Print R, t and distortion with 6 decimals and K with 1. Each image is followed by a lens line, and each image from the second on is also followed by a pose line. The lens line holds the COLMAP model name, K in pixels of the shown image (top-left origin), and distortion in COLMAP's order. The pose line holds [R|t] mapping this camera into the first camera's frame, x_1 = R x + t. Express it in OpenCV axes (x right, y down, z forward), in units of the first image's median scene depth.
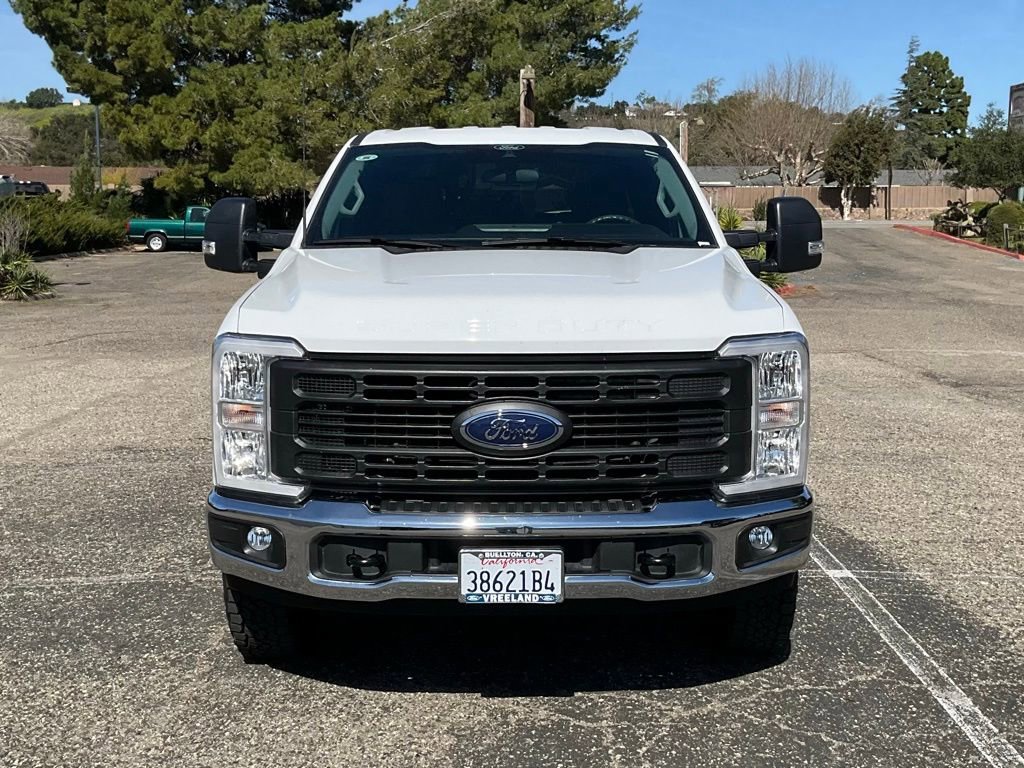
lens RADIAL K [[1224.0, 0, 512.0], [0, 1224.0, 384.0], [0, 0, 1]] dist [0.183164, -0.464340]
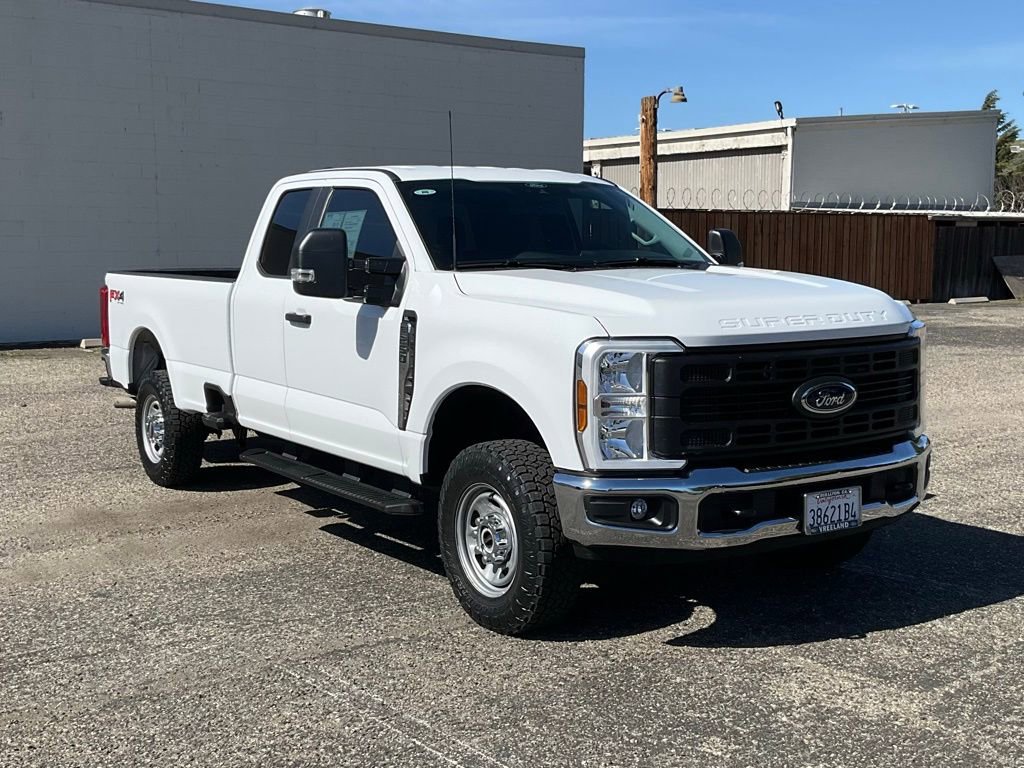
lens RADIAL K [[1224.0, 0, 512.0], [0, 1224.0, 384.0], [0, 0, 1]] dist [0.183164, -0.464340]
pose [[0.834981, -0.063421, 0.546612, -0.996838], [0.082594, 0.996527, -0.010546, 0.008187], [-0.544045, 0.053953, 0.837320, 0.074899]]
